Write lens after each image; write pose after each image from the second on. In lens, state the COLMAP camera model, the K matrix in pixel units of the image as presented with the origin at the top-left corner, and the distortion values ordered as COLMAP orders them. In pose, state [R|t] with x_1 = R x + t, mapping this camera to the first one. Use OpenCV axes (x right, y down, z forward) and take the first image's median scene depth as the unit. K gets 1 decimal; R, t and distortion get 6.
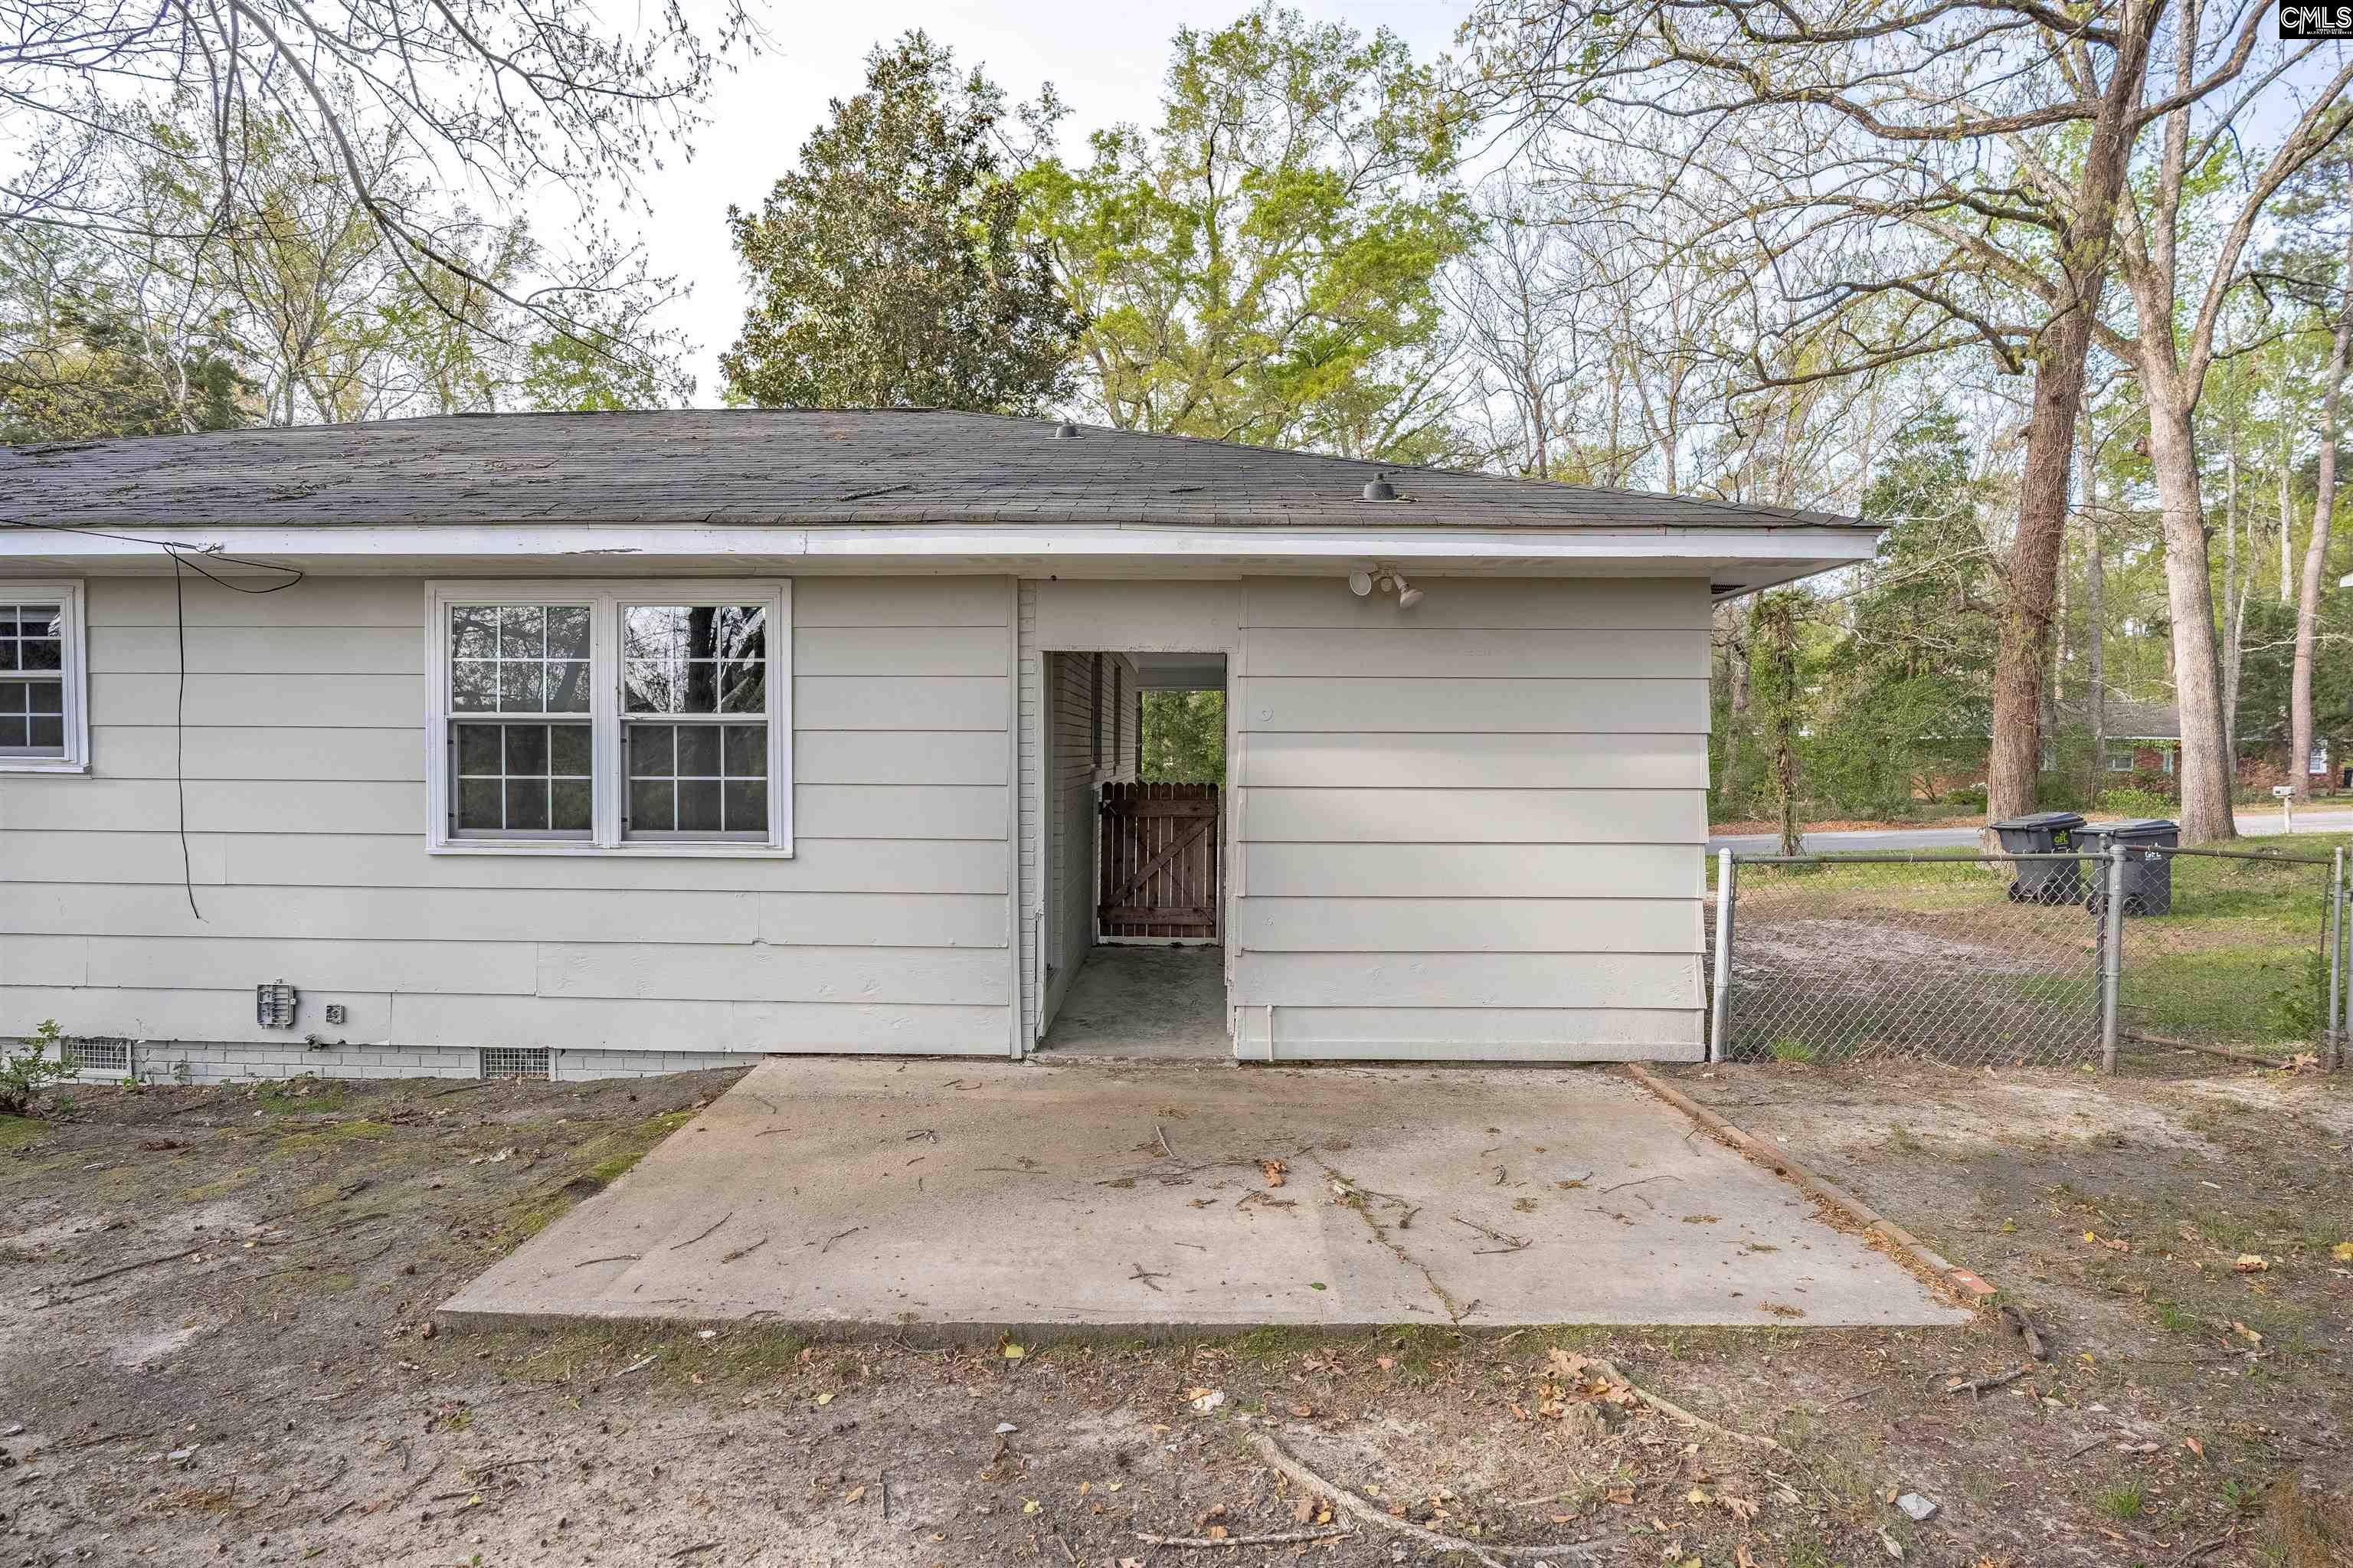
lens RADIAL K [[1169.0, 0, 1176.5], [0, 1169.0, 784.0], [0, 0, 1]] dist [-0.022570, 0.000939]
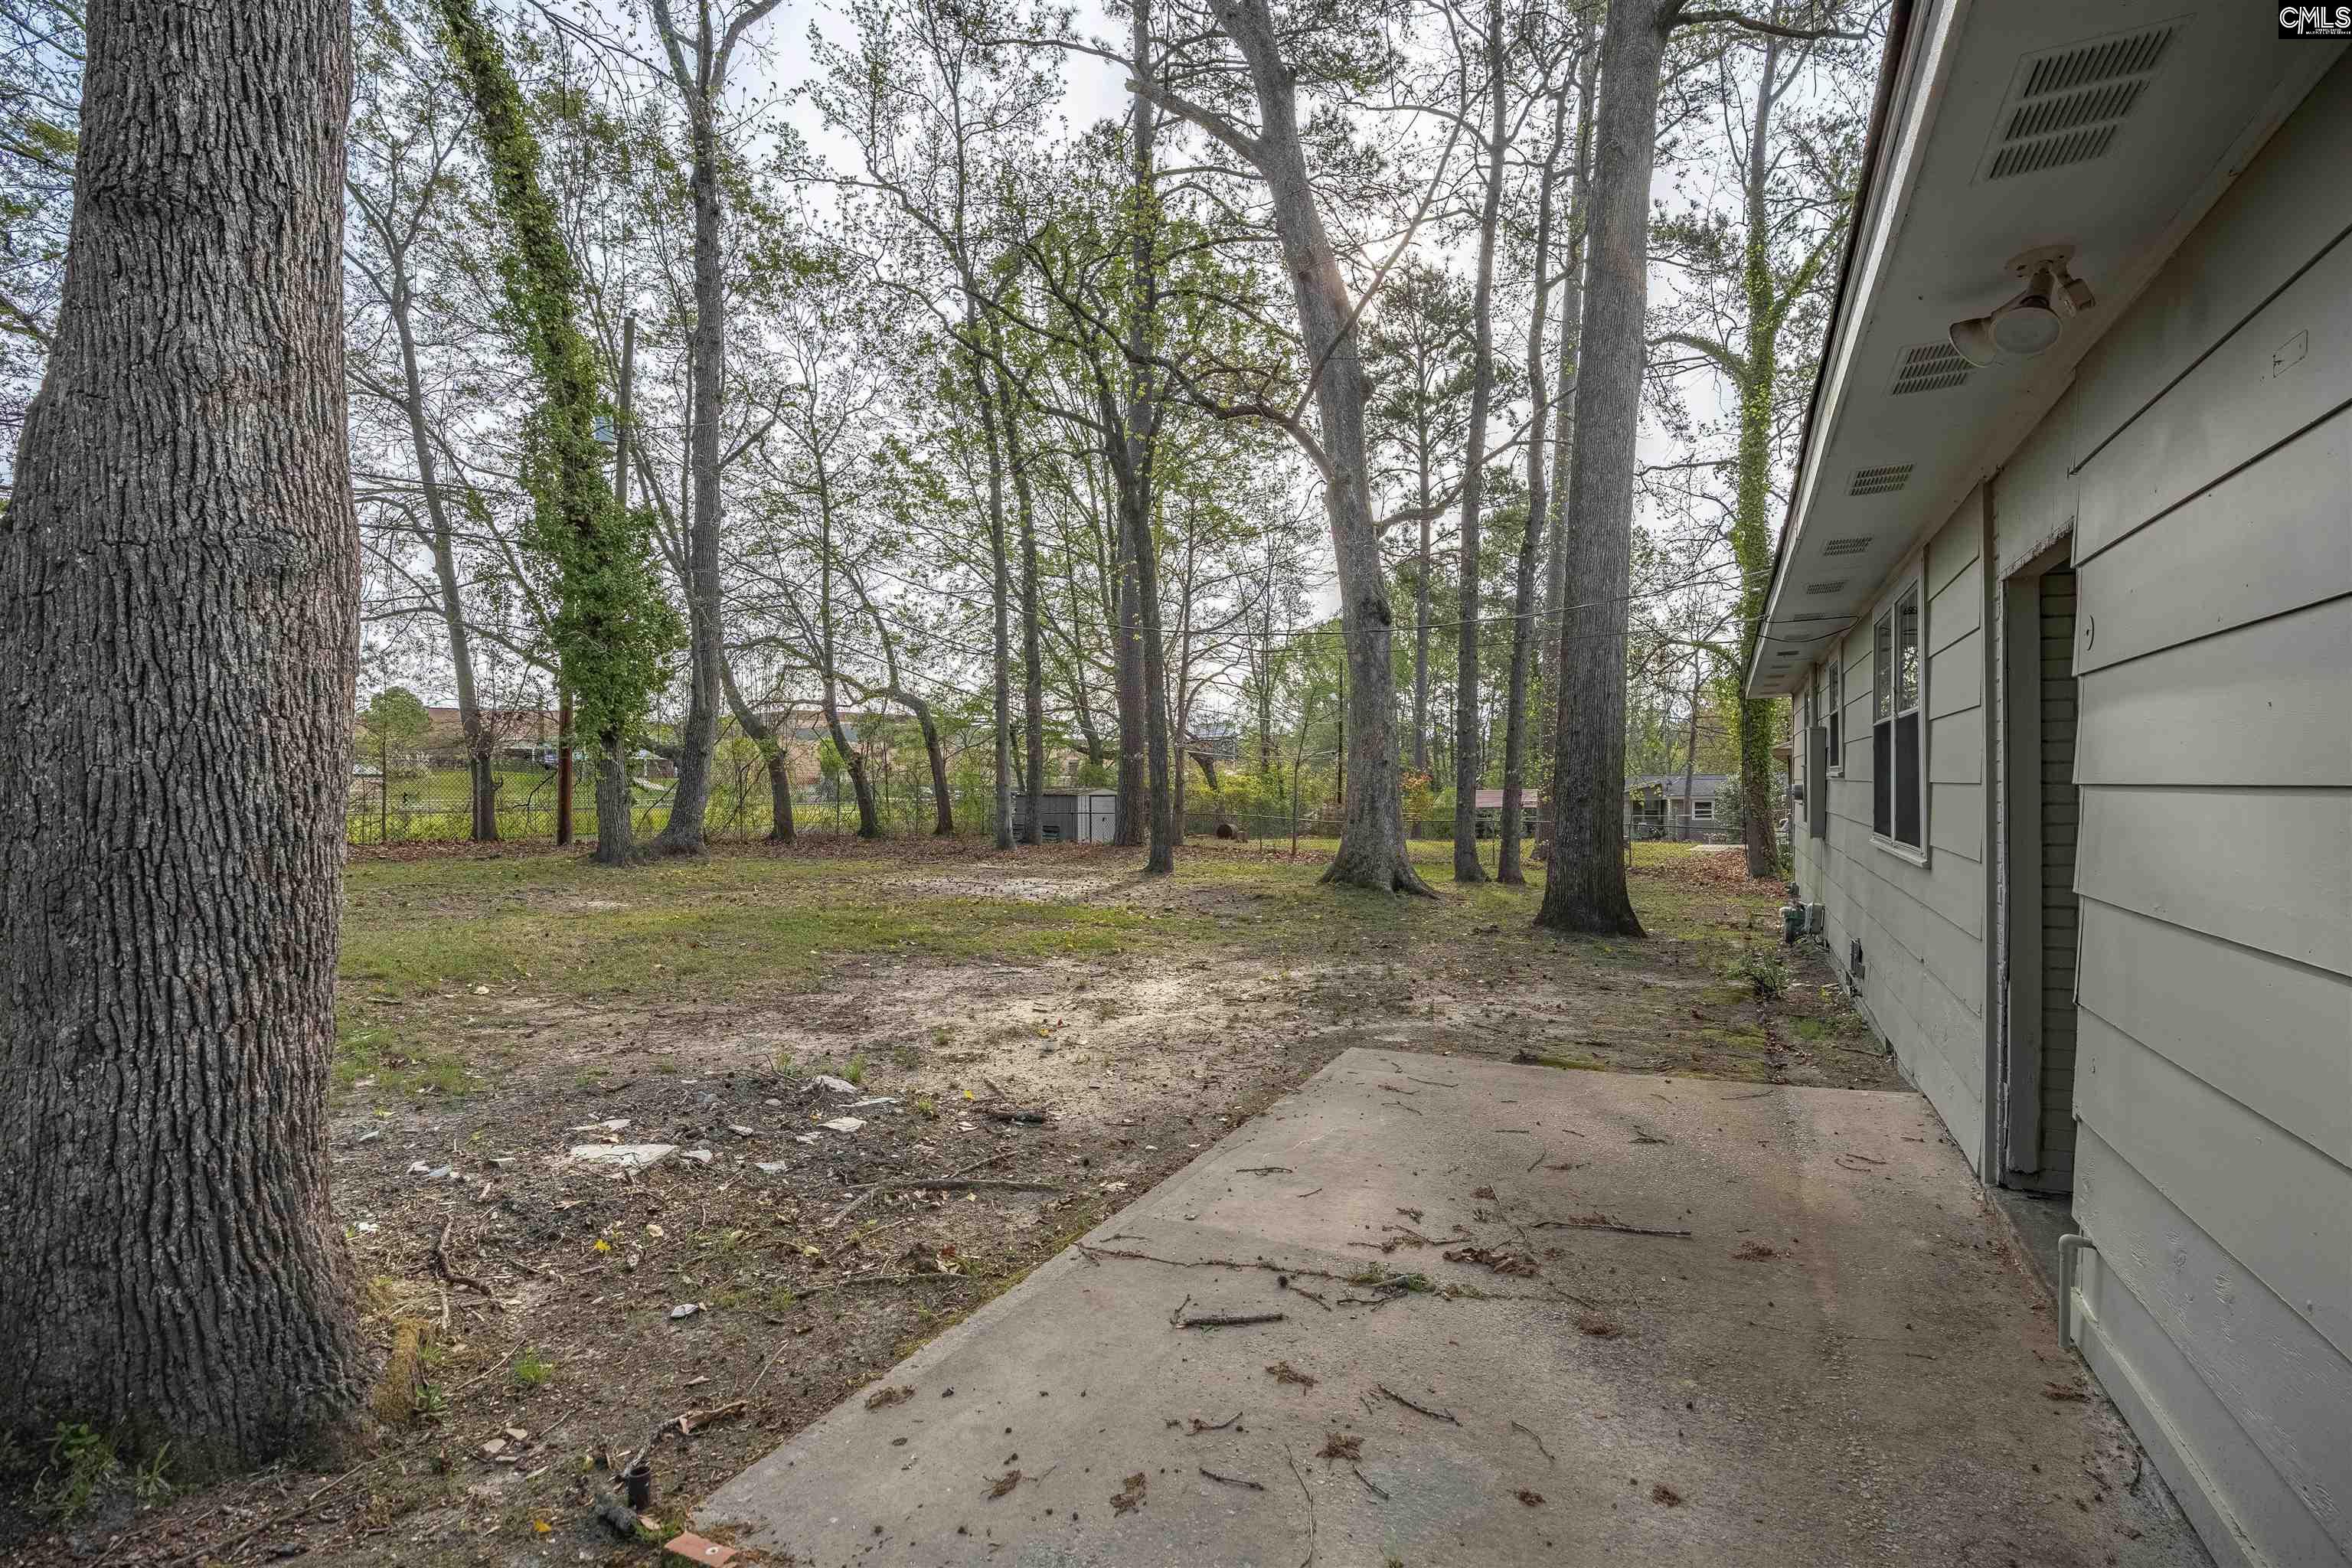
lens RADIAL K [[1107.9, 0, 1187.9], [0, 1107.9, 786.0], [0, 0, 1]] dist [-0.021220, 0.001303]
pose [[-0.417235, -0.001033, -0.908798, 0.903173], [-0.019960, 0.999769, 0.008027, 0.009692], [0.908579, 0.021489, -0.417159, 1.192249]]
